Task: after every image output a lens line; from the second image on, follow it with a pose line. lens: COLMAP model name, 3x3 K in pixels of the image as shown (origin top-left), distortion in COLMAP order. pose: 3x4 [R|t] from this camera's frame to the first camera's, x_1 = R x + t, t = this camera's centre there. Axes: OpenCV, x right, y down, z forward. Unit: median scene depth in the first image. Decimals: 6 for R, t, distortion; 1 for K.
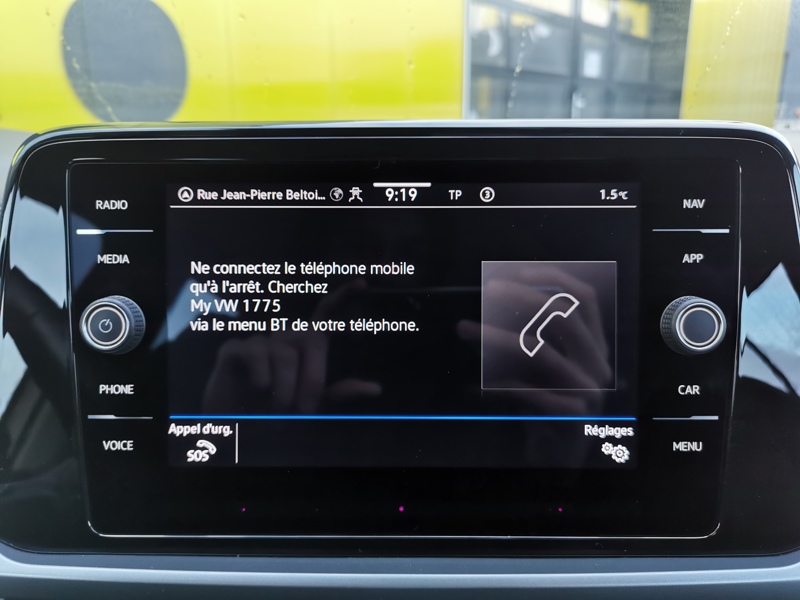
lens RADIAL K [[635.0, 0, 401.2], [0, 635.0, 300.4], [0, 0, 1]] dist [-0.002497, -0.000776]
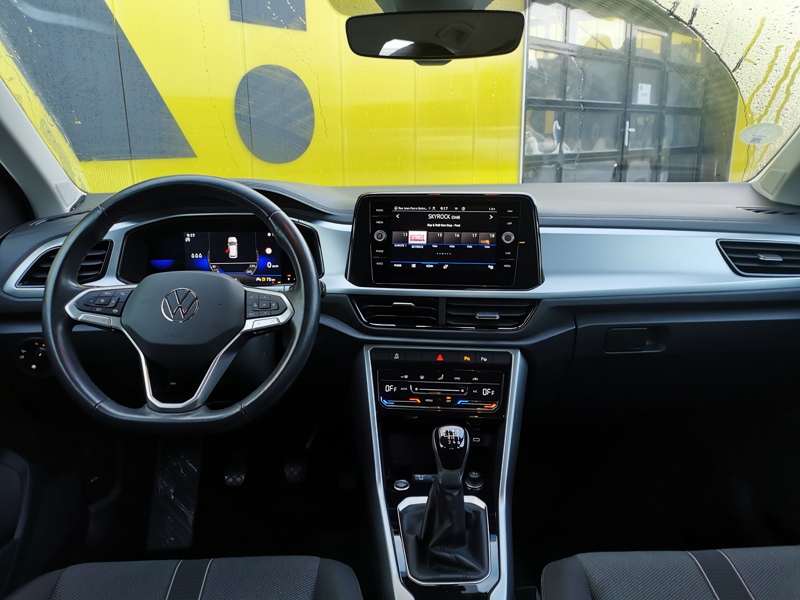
lens RADIAL K [[617.4, 0, 389.6], [0, 617.4, 306.0], [0, 0, 1]] dist [0.031672, -0.001057]
pose [[0.991612, 0.028269, -0.126124, 0.186753], [-0.029768, 0.999507, -0.010019, 0.570080], [0.125779, 0.013690, 0.991964, -3.332747]]
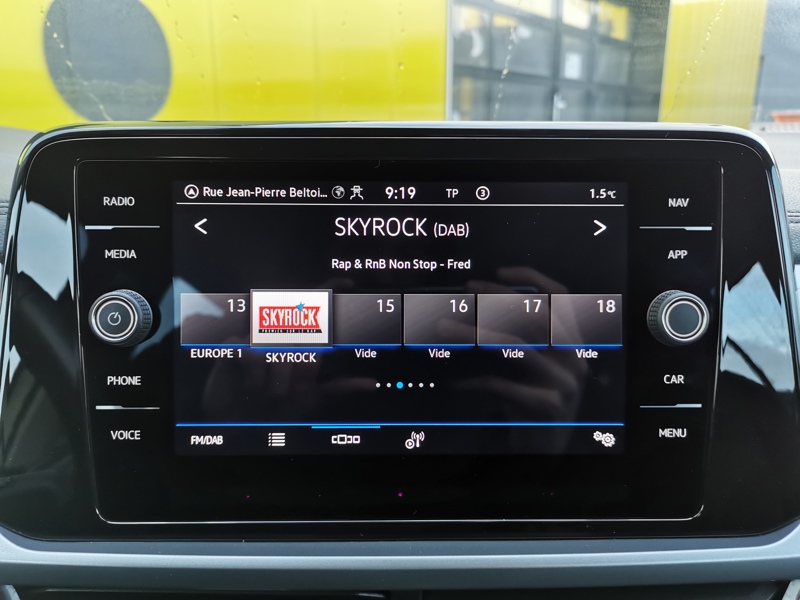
lens RADIAL K [[631.1, 0, 400.0], [0, 631.1, 300.0], [0, 0, 1]] dist [0.005136, -0.005571]
pose [[0.999662, 0.000090, 0.026004, -0.027783], [-0.000118, 0.999999, 0.001088, 0.008246], [-0.026004, -0.001090, 0.999661, -0.035557]]
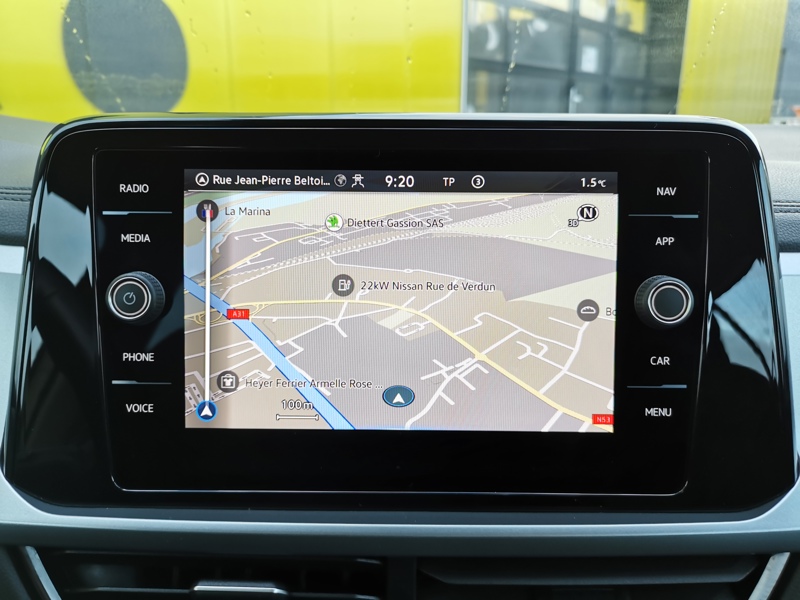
lens RADIAL K [[631.1, 0, 400.0], [0, 631.1, 300.0], [0, 0, 1]] dist [0.005136, -0.005571]
pose [[0.999970, 0.006927, 0.003443, -0.001570], [-0.006961, 0.999927, 0.009864, 0.027562], [-0.003375, -0.009888, 0.999945, -0.090285]]
